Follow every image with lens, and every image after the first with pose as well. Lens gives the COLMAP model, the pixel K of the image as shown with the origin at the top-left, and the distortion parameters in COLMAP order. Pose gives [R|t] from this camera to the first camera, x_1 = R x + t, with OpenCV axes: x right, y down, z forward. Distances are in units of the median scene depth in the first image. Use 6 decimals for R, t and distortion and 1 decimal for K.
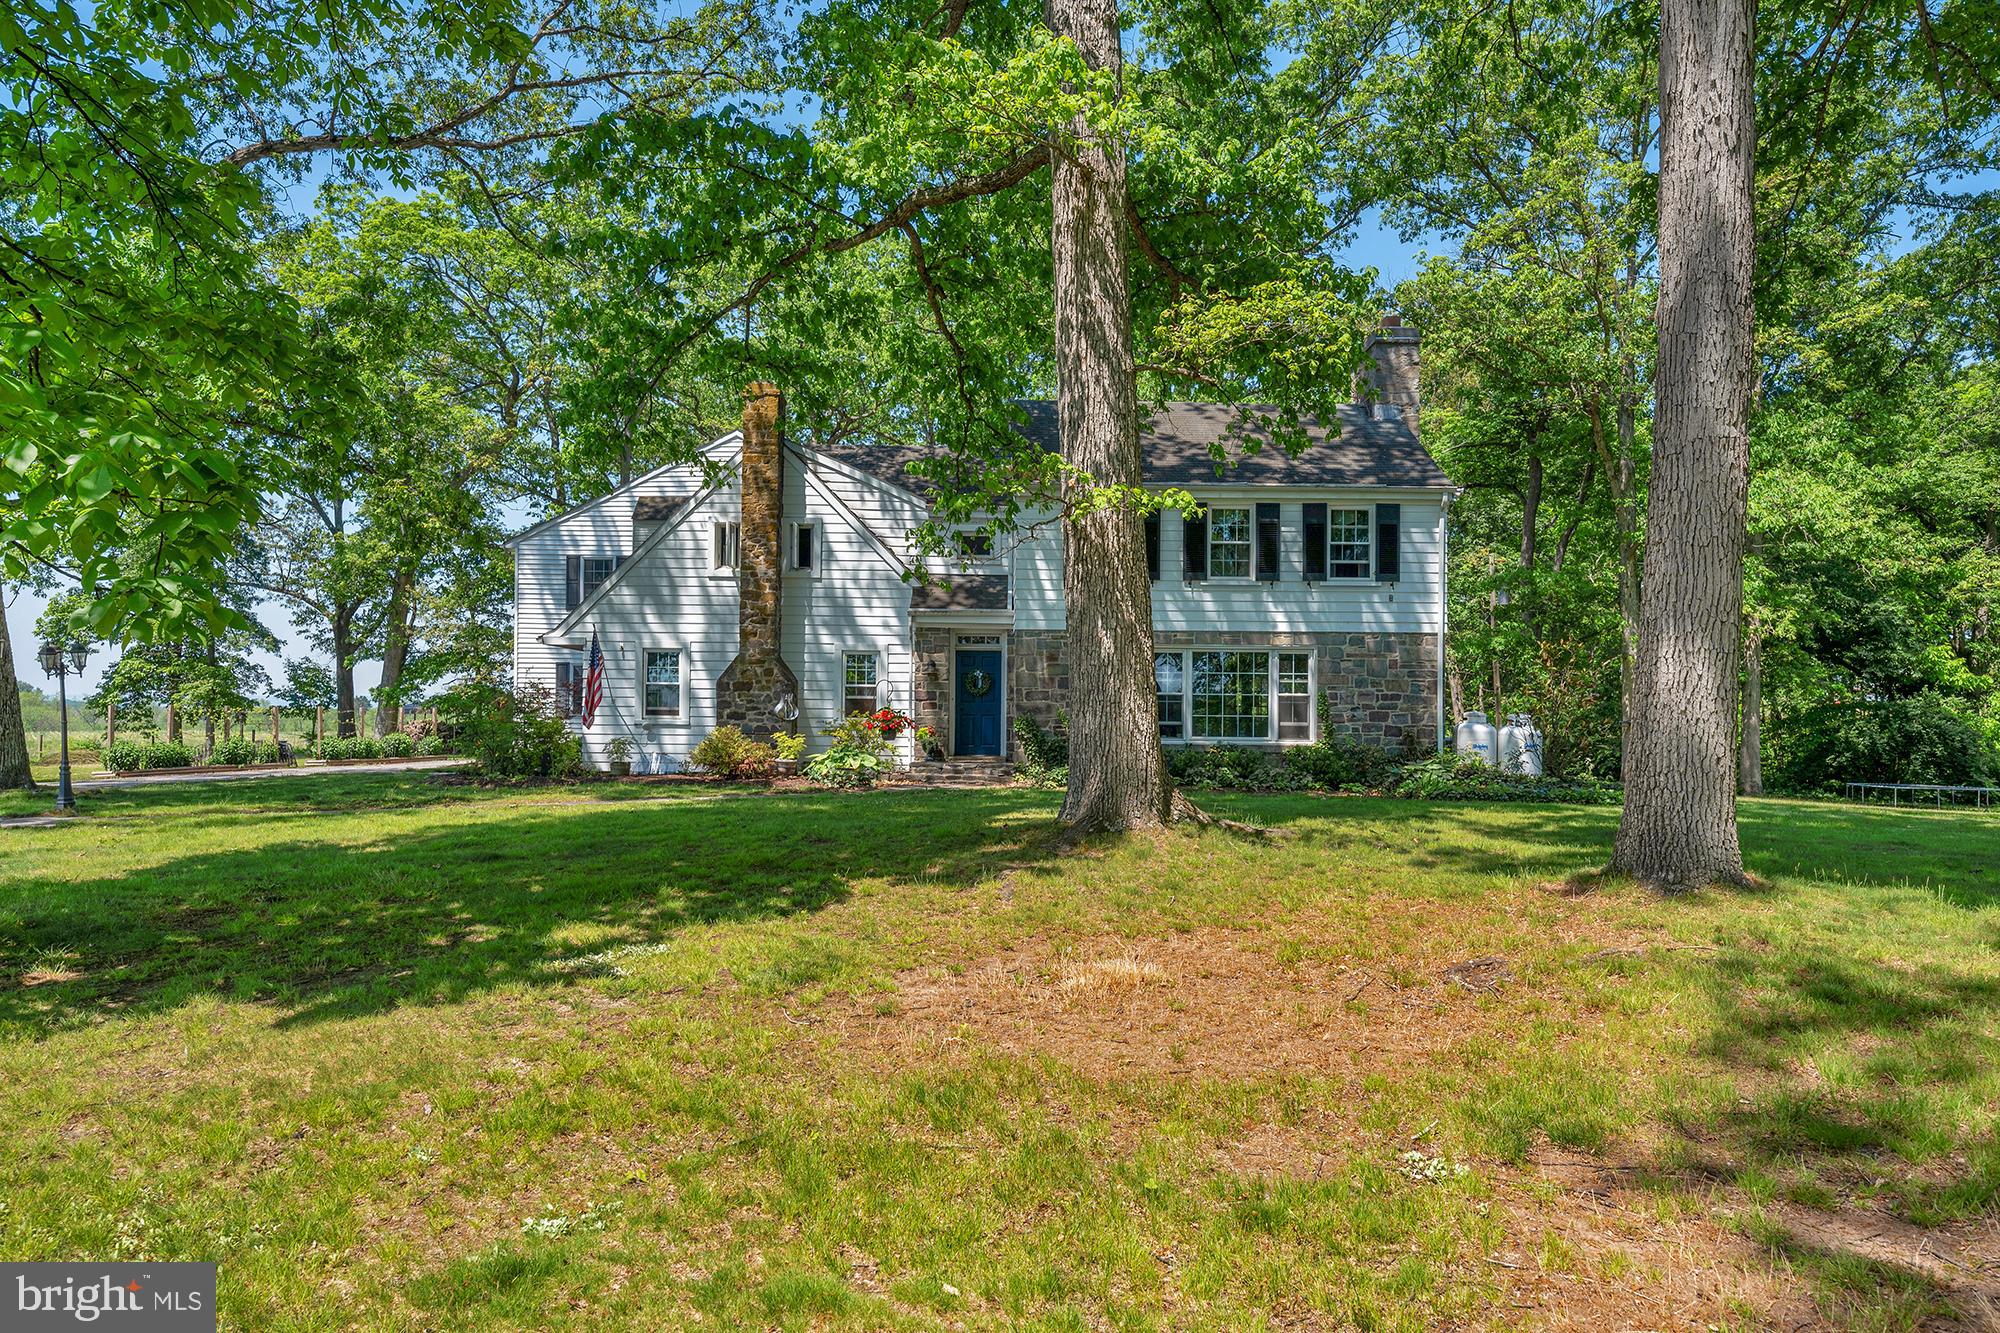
lens RADIAL K [[1225.0, 0, 1000.7], [0, 1225.0, 669.6], [0, 0, 1]] dist [-0.000569, 0.000001]
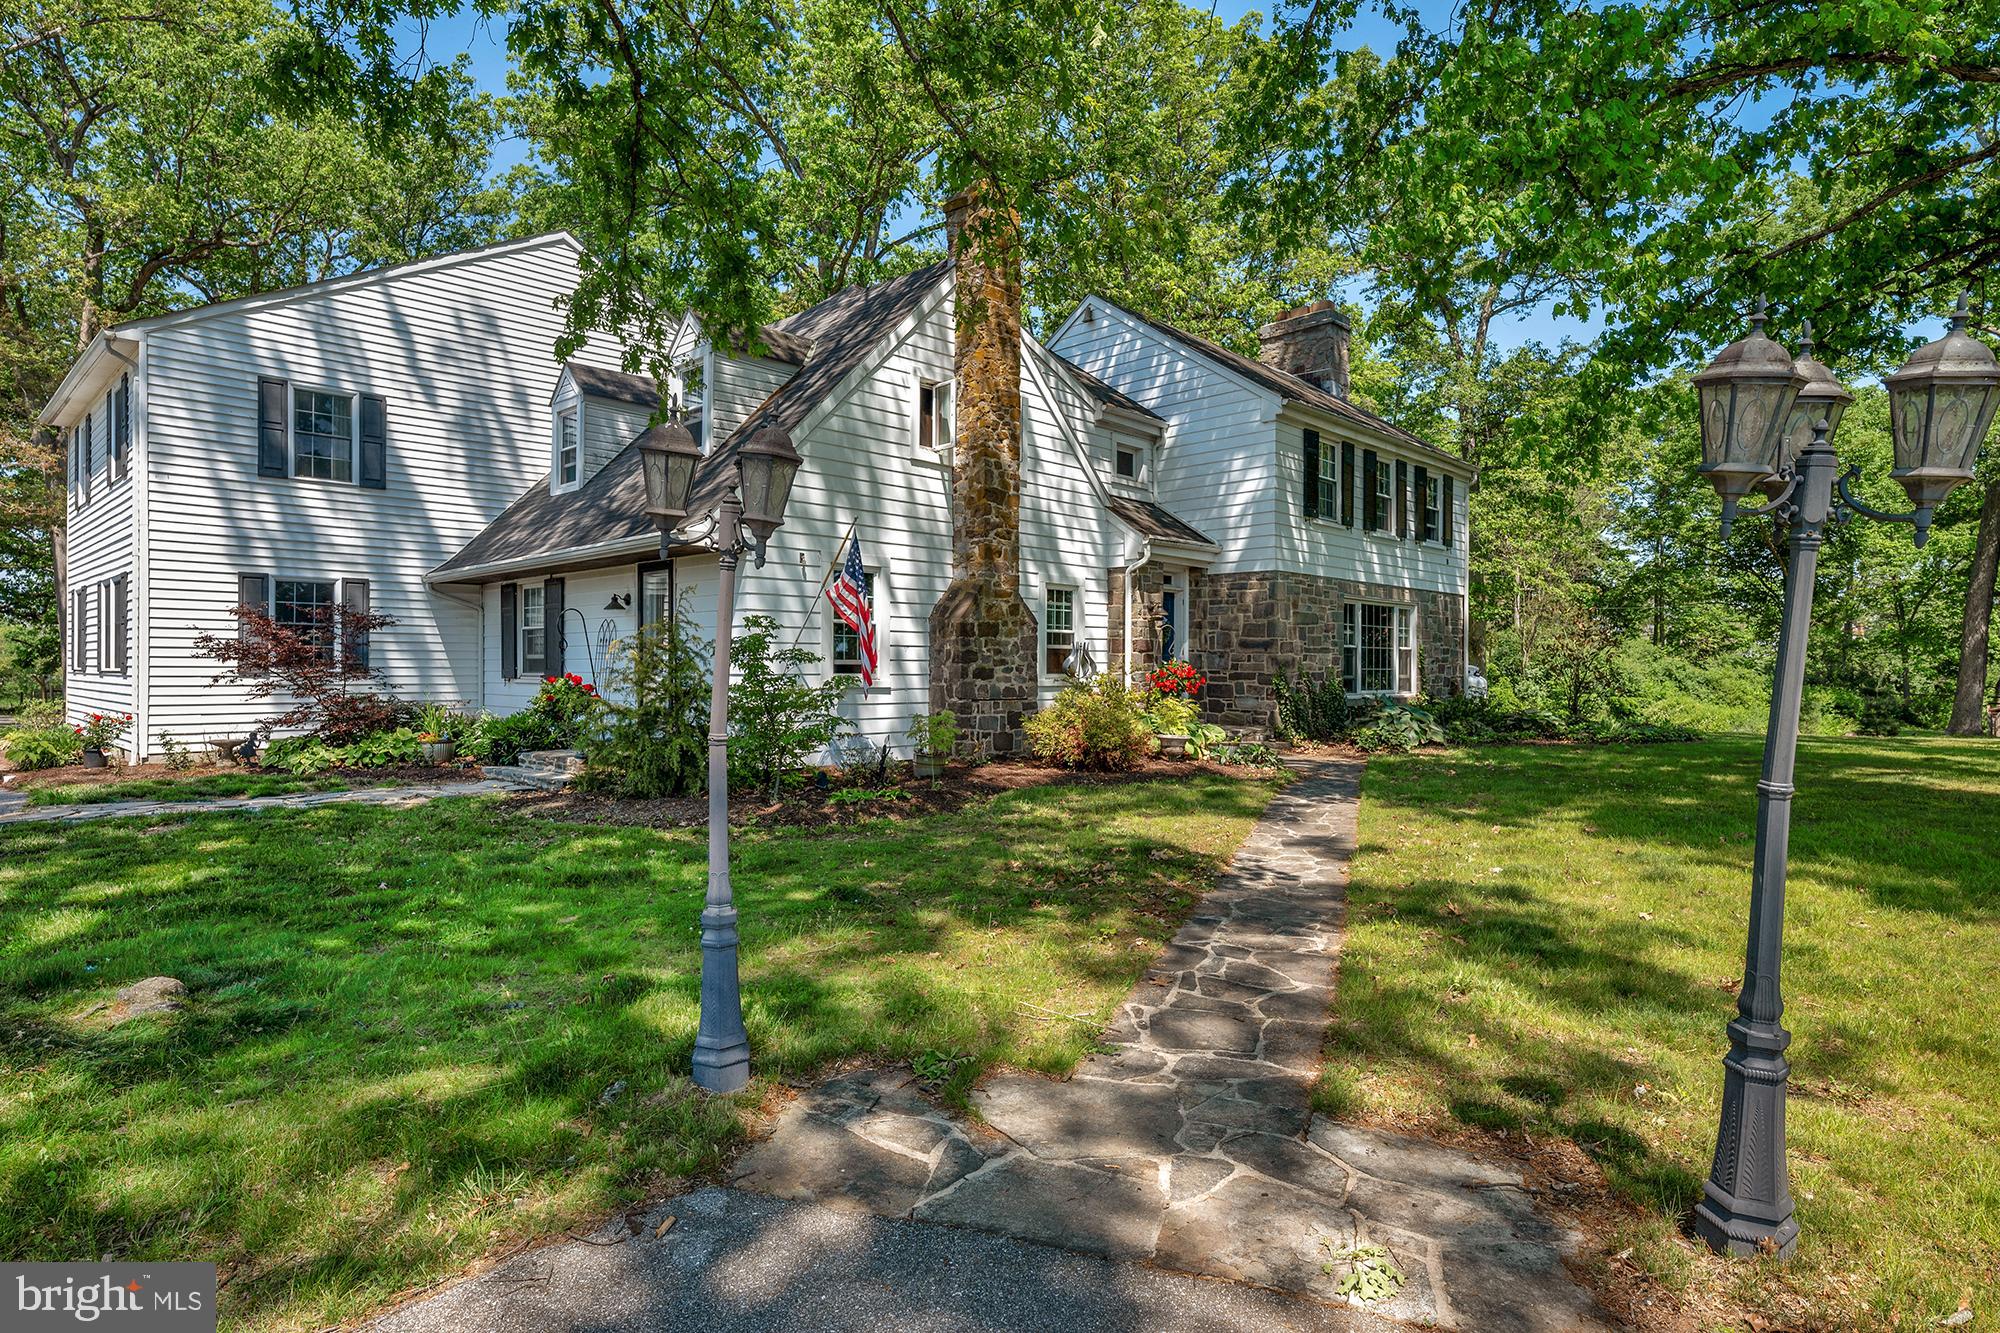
lens RADIAL K [[1098.8, 0, 999.7], [0, 1098.8, 664.1], [0, 0, 1]] dist [-0.001177, -0.000129]
pose [[0.691866, -0.001416, 0.722025, -0.675821], [-0.025183, 0.999342, 0.026090, 0.017468], [-0.721587, -0.036234, 0.691375, 0.603550]]
